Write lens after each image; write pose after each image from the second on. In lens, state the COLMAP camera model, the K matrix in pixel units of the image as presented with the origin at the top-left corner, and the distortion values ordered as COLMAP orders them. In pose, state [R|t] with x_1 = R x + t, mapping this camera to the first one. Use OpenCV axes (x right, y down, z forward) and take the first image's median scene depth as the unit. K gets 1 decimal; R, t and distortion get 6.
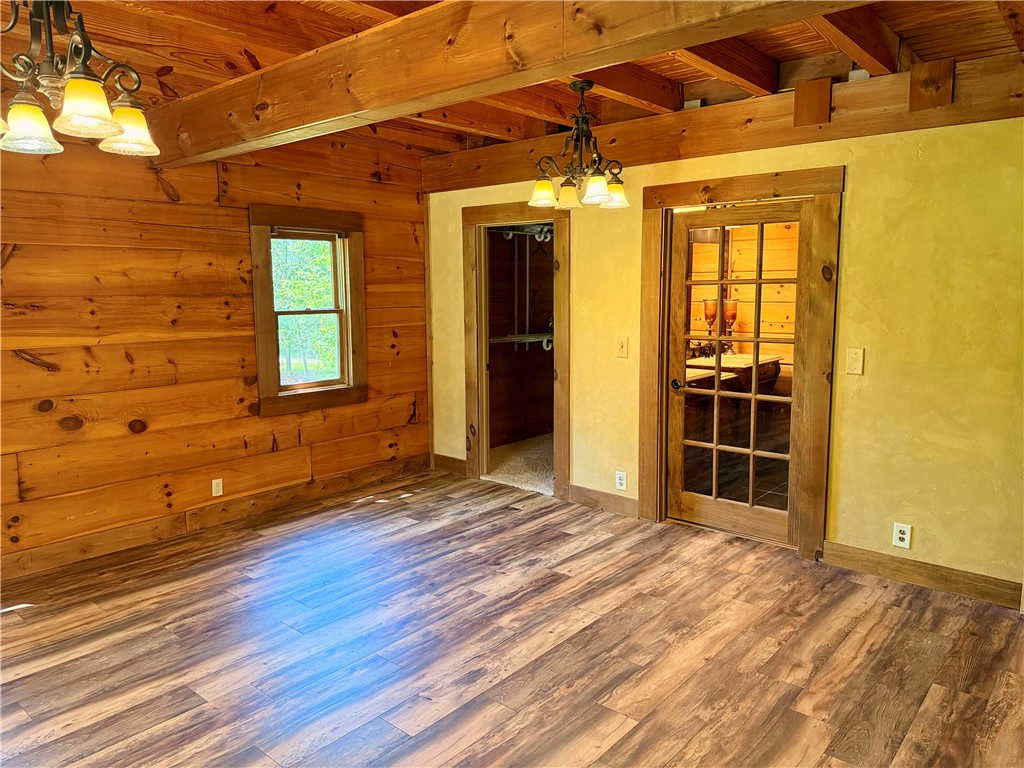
lens RADIAL K [[729.3, 0, 511.5], [0, 729.3, 378.9], [0, 0, 1]] dist [0.022597, -0.015134]
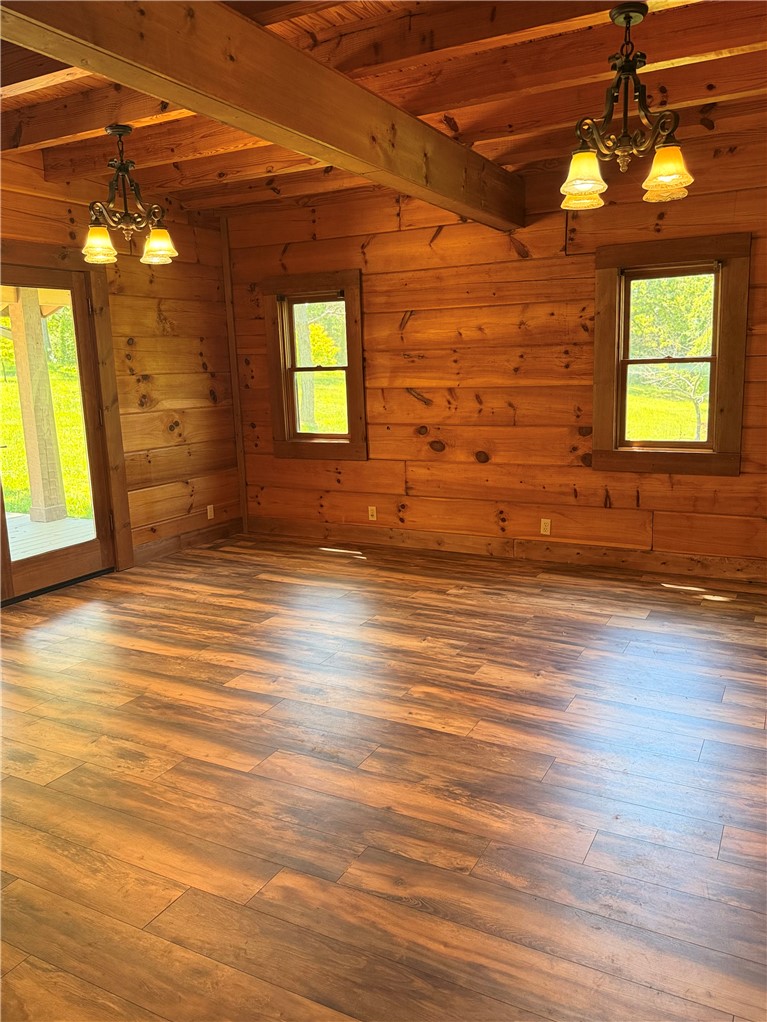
lens RADIAL K [[793.0, 0, 384.7], [0, 793.0, 504.6], [0, 0, 1]] dist [0.131308, -0.009507]
pose [[0.207008, 0.175467, -0.962475, 0.710021], [-0.099913, 0.982433, 0.157616, -0.047230], [0.973224, 0.063536, 0.220903, 0.538613]]
